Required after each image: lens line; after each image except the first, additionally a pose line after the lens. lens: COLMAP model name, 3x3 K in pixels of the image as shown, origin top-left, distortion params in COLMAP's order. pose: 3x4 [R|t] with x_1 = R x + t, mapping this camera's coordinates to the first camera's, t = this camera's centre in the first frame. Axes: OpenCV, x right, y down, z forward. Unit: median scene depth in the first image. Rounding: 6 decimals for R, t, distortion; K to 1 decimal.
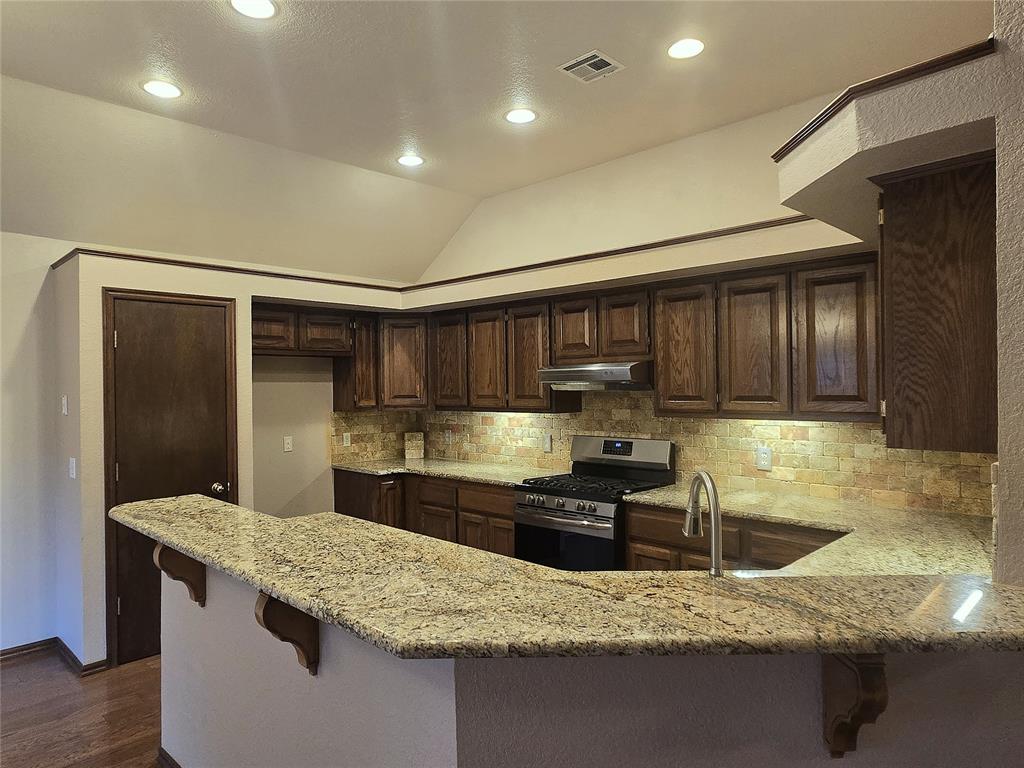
lens RADIAL K [[653.5, 0, 502.8], [0, 653.5, 385.5], [0, 0, 1]] dist [0.000200, 0.001329]
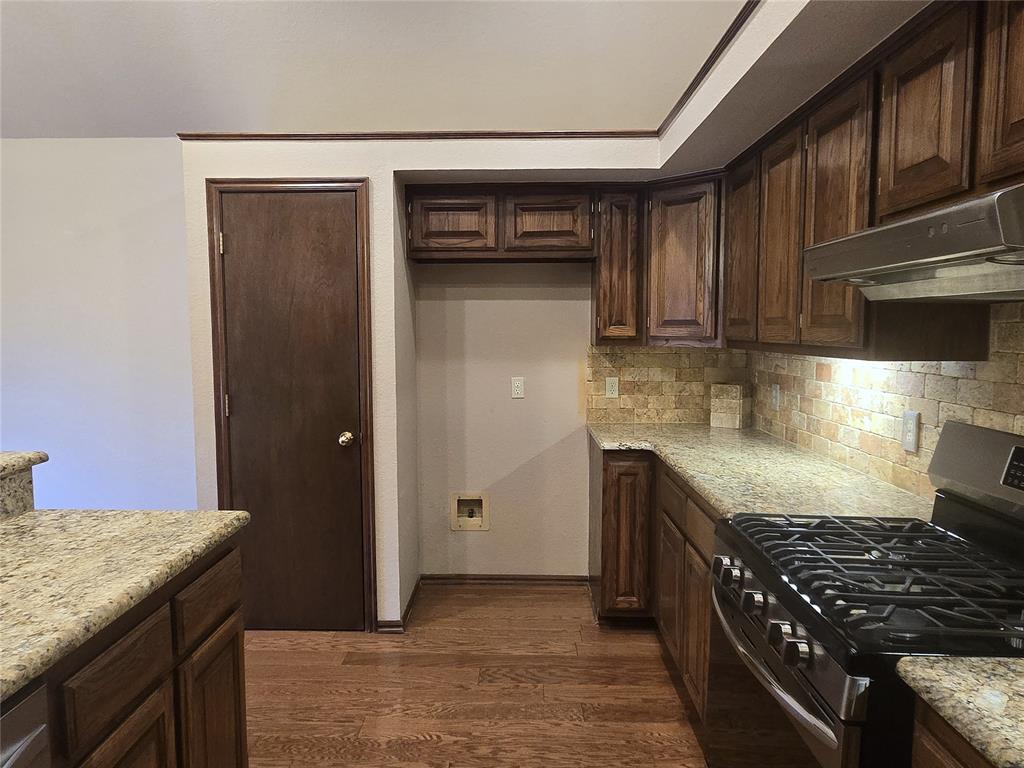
lens RADIAL K [[669.9, 0, 510.1], [0, 669.9, 378.7], [0, 0, 1]] dist [-0.004420, 0.000416]
pose [[0.683594, 0.066069, -0.726866, 0.195879], [-0.005743, 0.996351, 0.085163, 0.017886], [0.729840, -0.054042, 0.681478, 0.497395]]
